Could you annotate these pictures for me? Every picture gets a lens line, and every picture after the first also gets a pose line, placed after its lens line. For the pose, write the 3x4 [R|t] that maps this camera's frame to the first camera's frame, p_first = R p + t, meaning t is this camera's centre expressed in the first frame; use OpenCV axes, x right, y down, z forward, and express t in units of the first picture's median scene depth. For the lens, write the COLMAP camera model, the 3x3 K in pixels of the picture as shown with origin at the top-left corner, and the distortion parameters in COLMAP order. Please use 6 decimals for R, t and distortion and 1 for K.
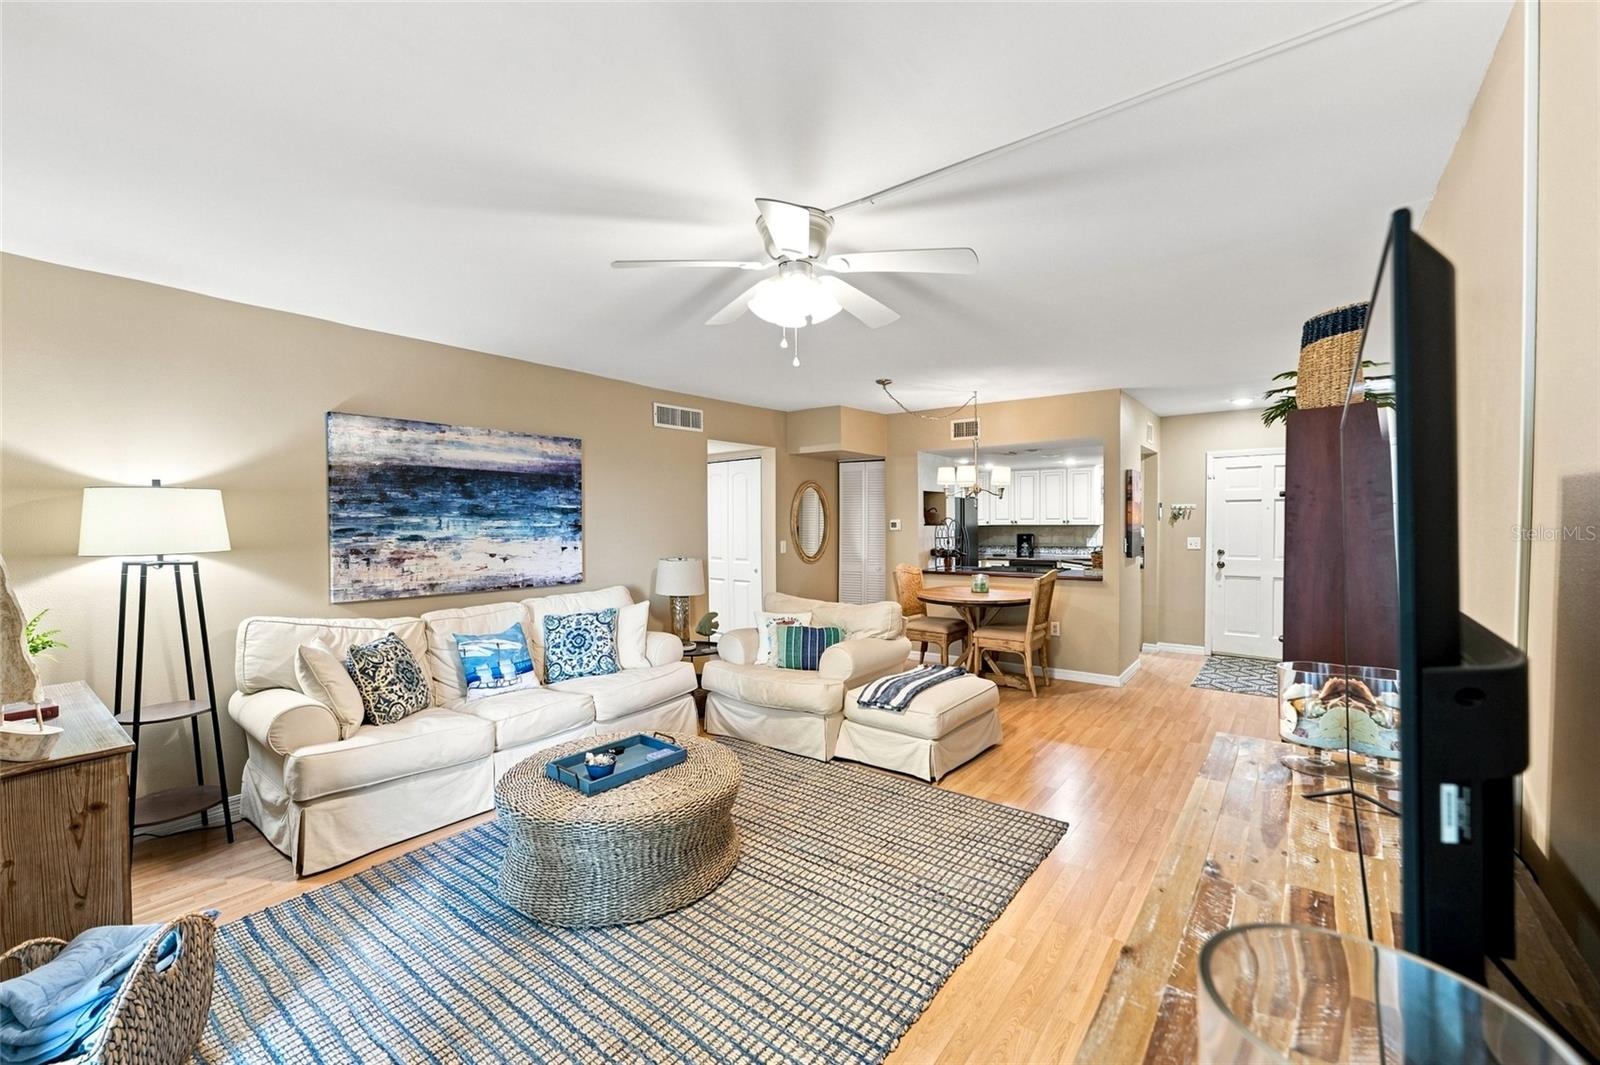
lens RADIAL K [[649.5, 0, 777.2], [0, 649.5, 534.5], [0, 0, 1]] dist [-0.021280, 0.000332]
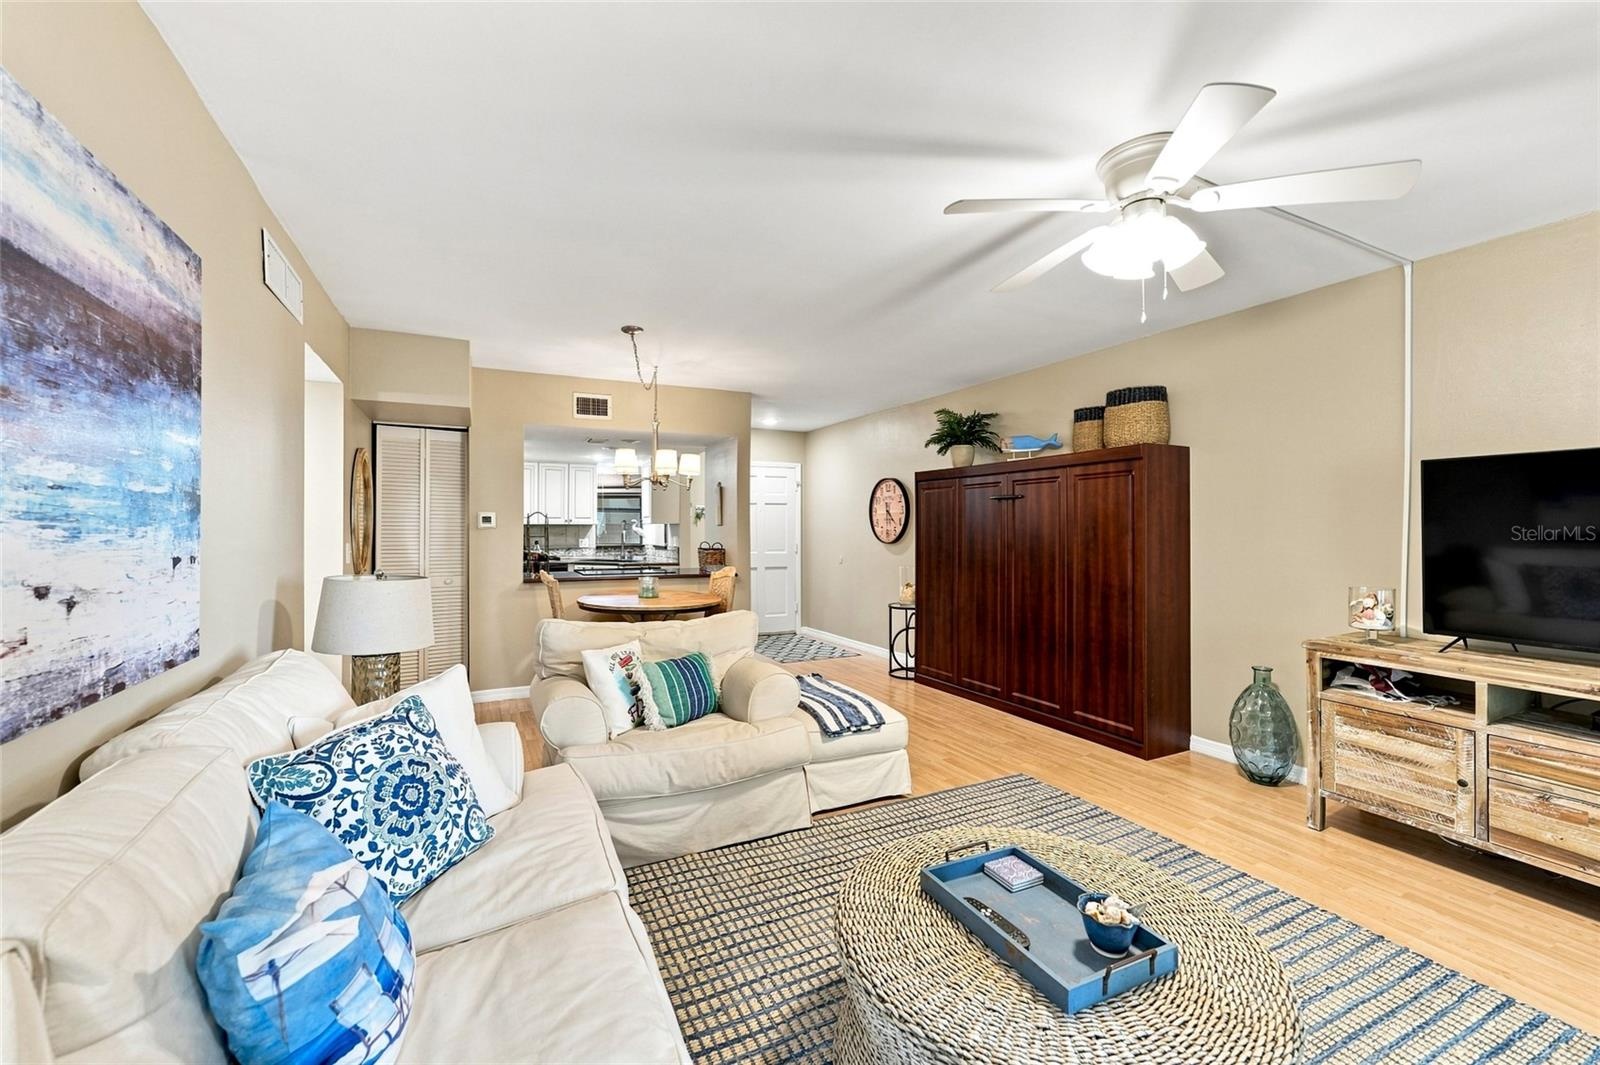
lens RADIAL K [[649.5, 0, 777.2], [0, 649.5, 534.5], [0, 0, 1]] dist [-0.021280, 0.000332]
pose [[0.424795, -0.000244, 0.905290, -0.538698], [0.008879, 0.999953, -0.003897, 0.012582], [-0.905246, 0.009694, 0.424777, 0.618692]]
